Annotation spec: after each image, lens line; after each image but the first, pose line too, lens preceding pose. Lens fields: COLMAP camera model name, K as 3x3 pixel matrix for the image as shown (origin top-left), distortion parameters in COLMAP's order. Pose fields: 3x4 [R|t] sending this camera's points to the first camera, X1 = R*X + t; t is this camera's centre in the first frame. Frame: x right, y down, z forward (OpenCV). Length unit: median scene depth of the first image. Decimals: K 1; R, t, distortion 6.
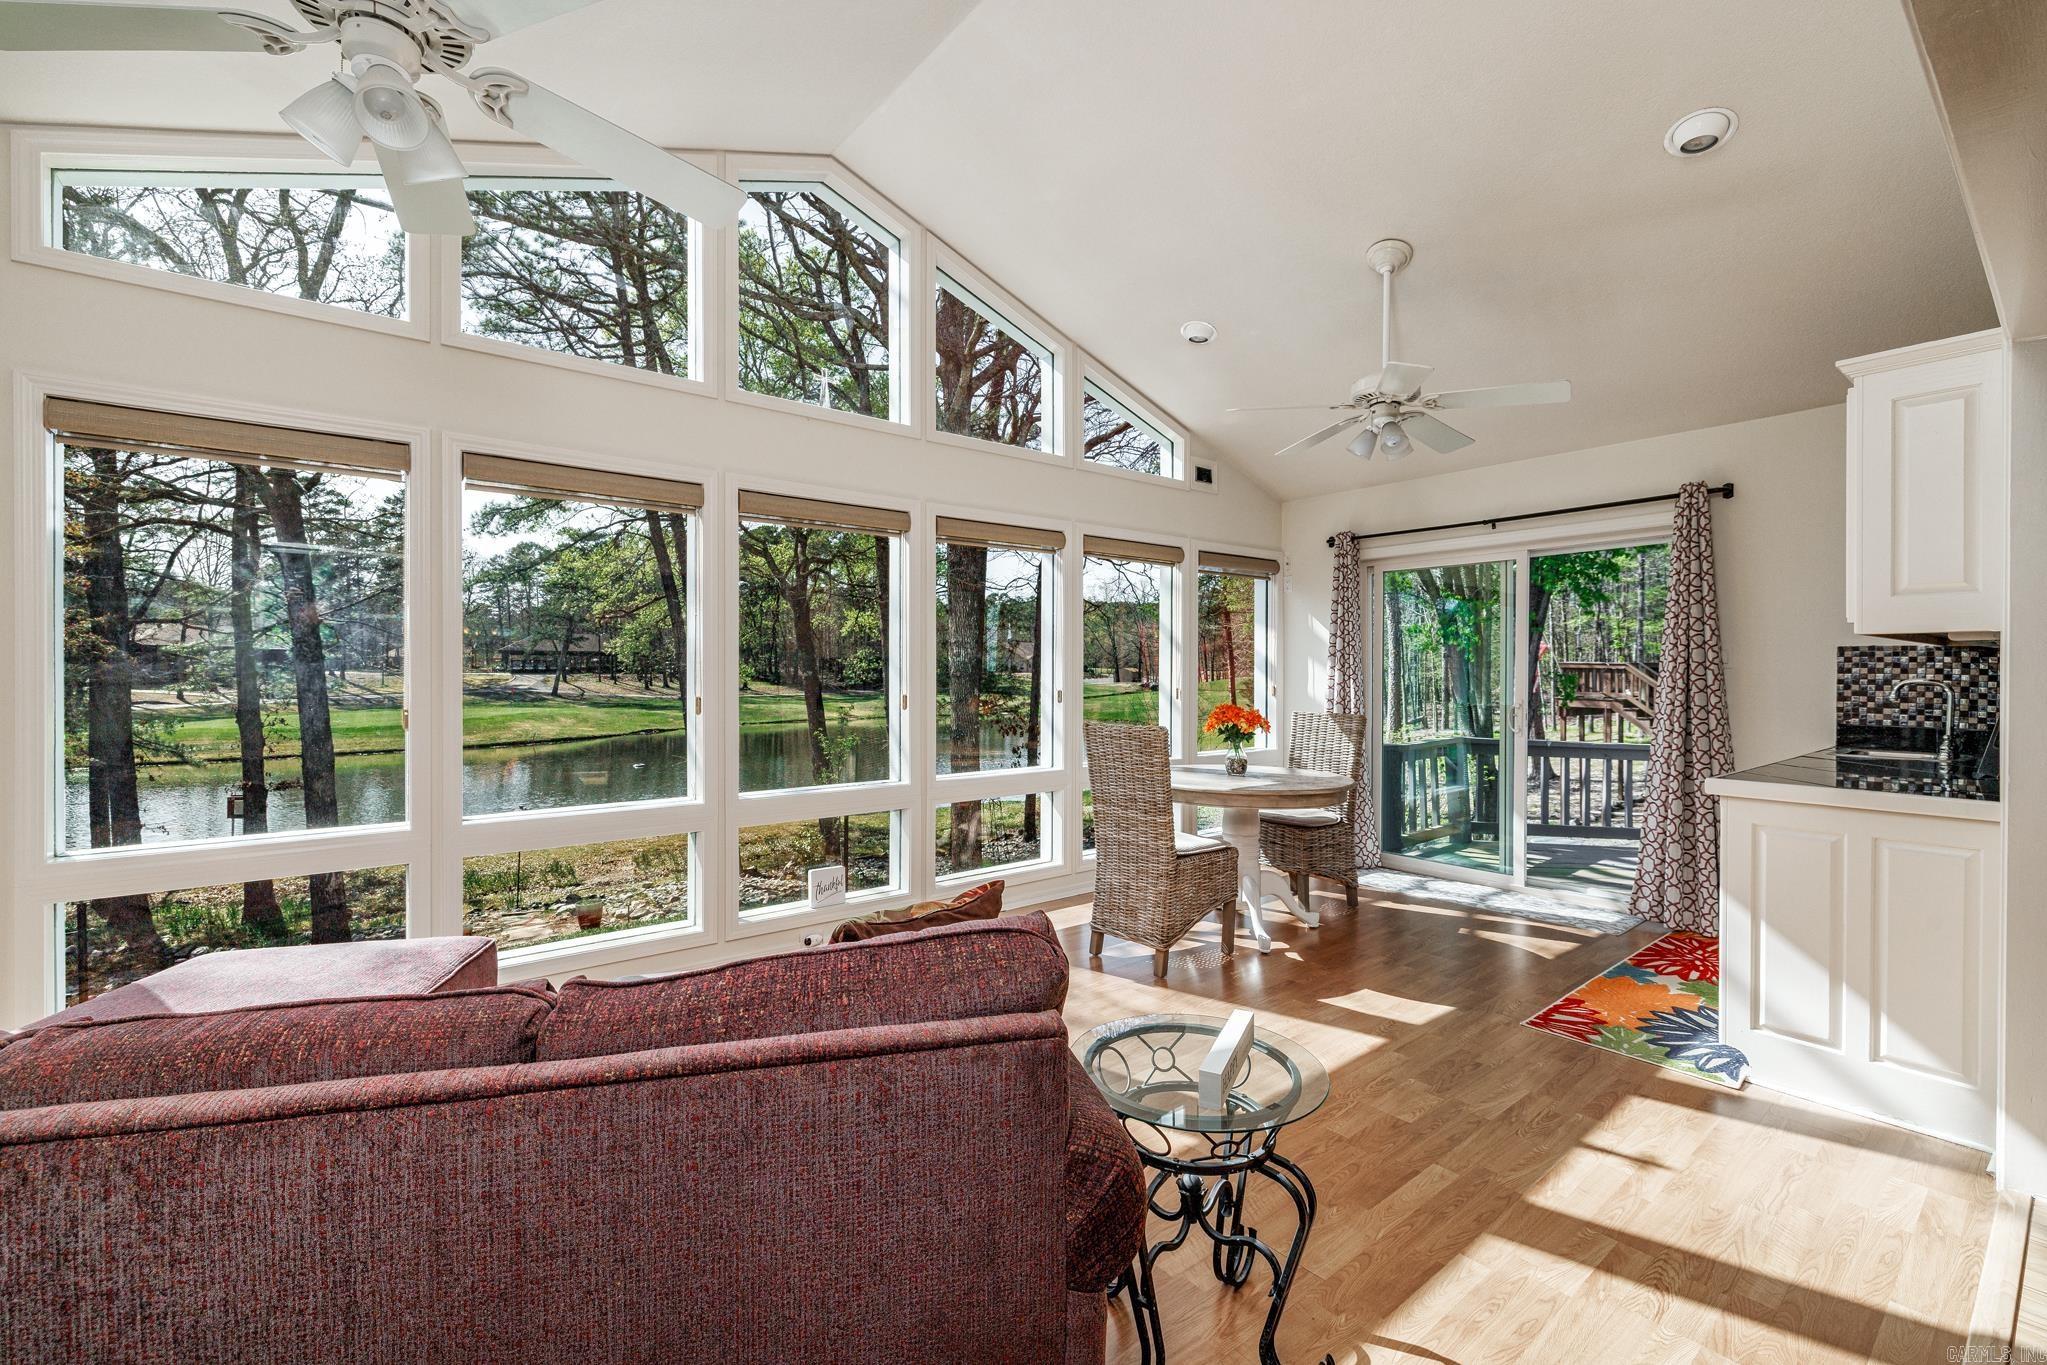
lens RADIAL K [[860.8, 0, 1025.0], [0, 860.8, 681.0], [0, 0, 1]] dist [-0.001760, 0.000560]
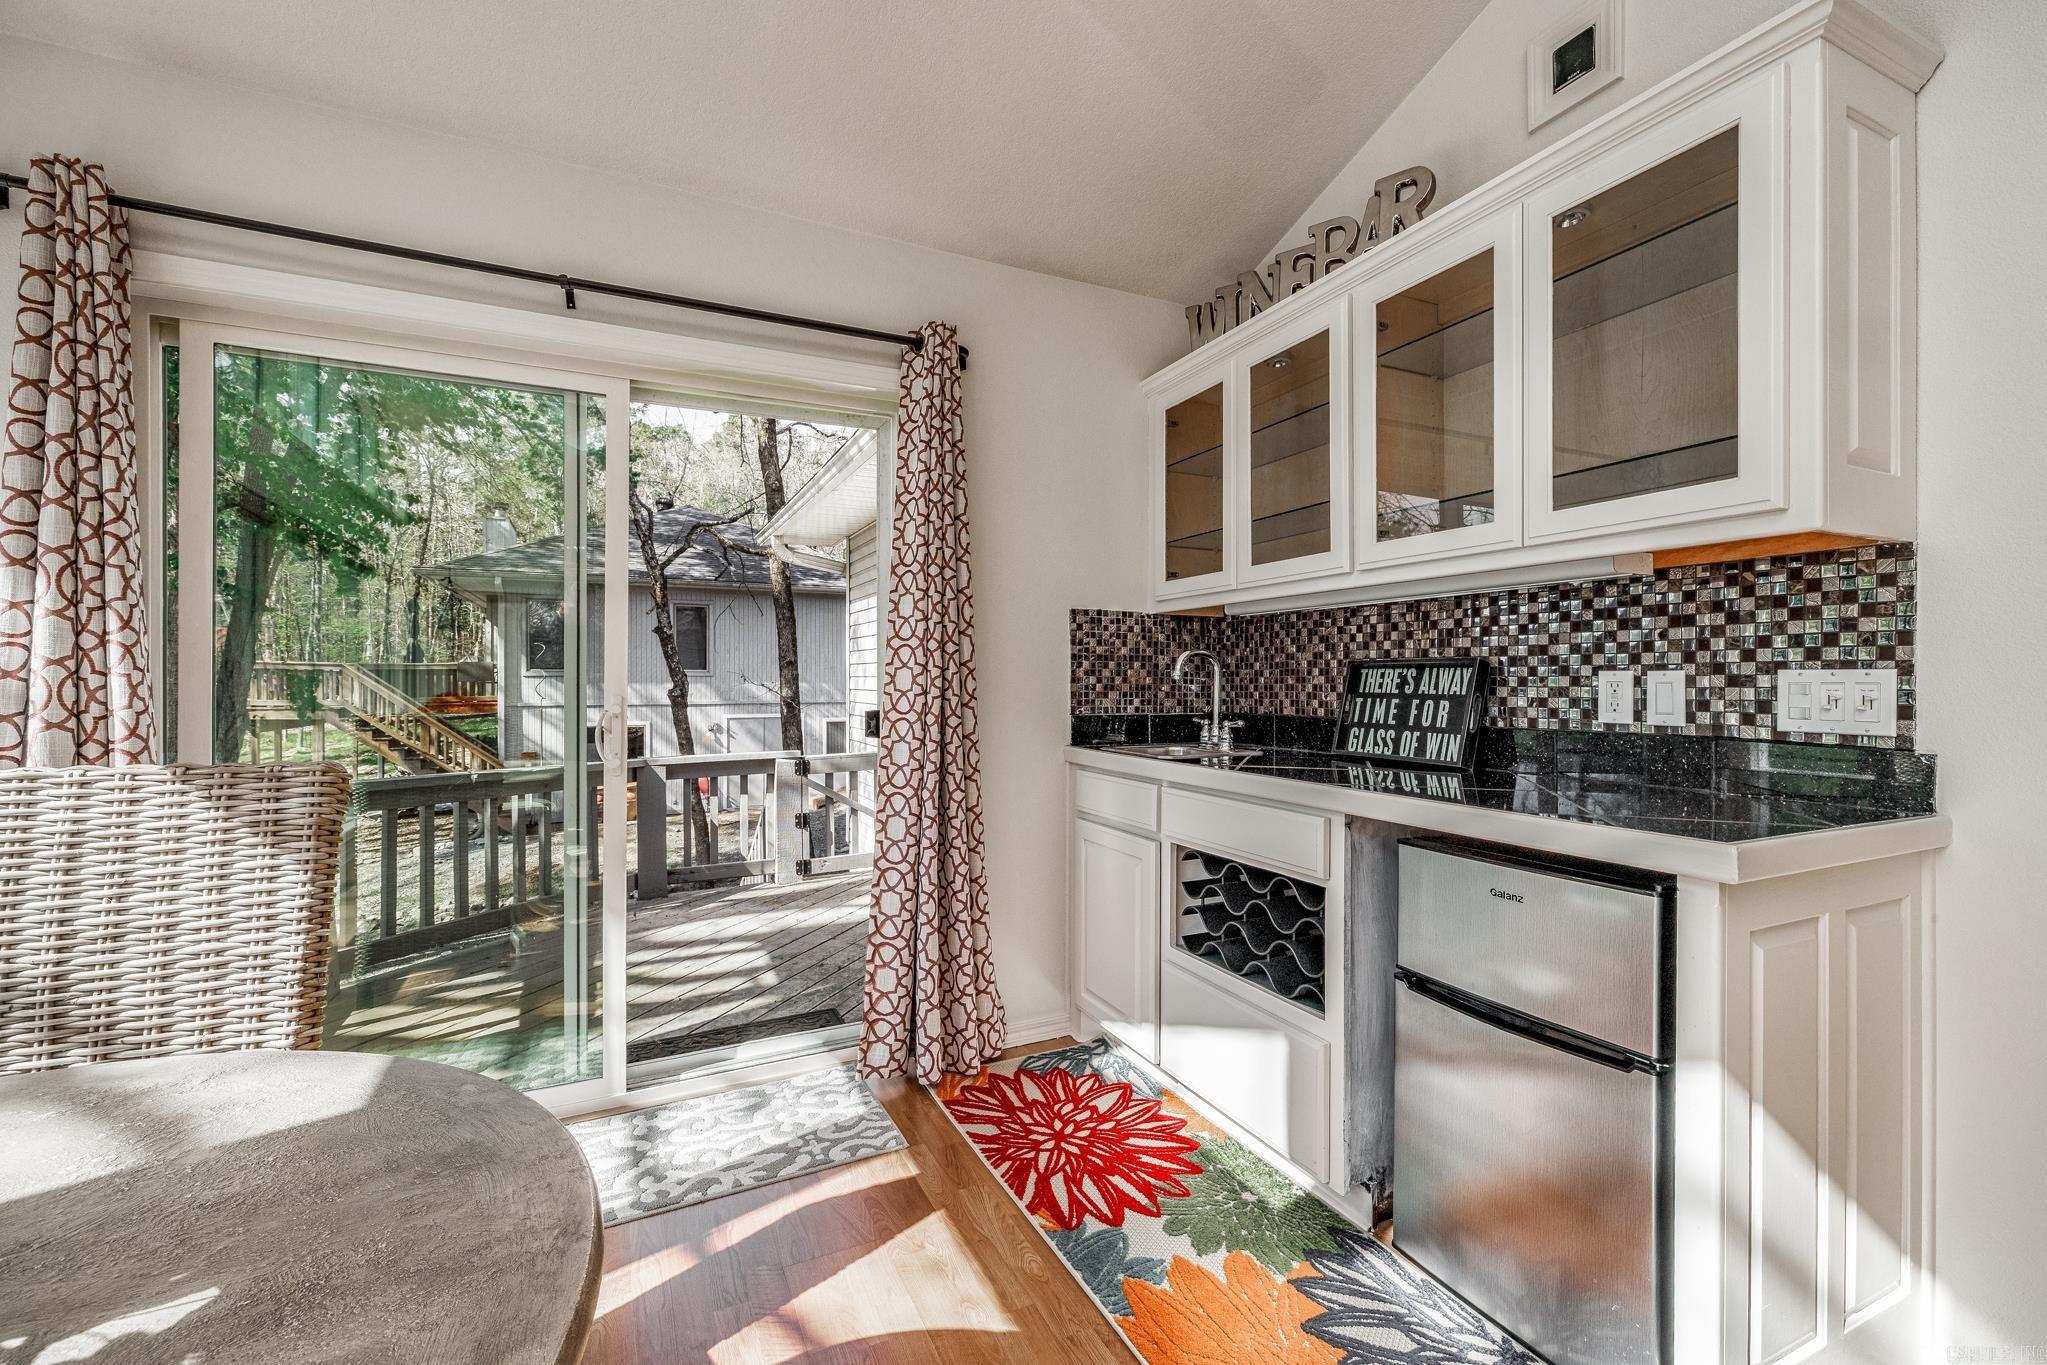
lens RADIAL K [[860.8, 0, 1017.7], [0, 860.8, 674.6], [0, 0, 1]] dist [-0.001760, 0.000560]
pose [[0.229372, -0.001913, 0.973337, 0.221027], [0.006346, 0.999980, 0.000470, 0.015410], [-0.973318, 0.006069, 0.229380, 0.888225]]
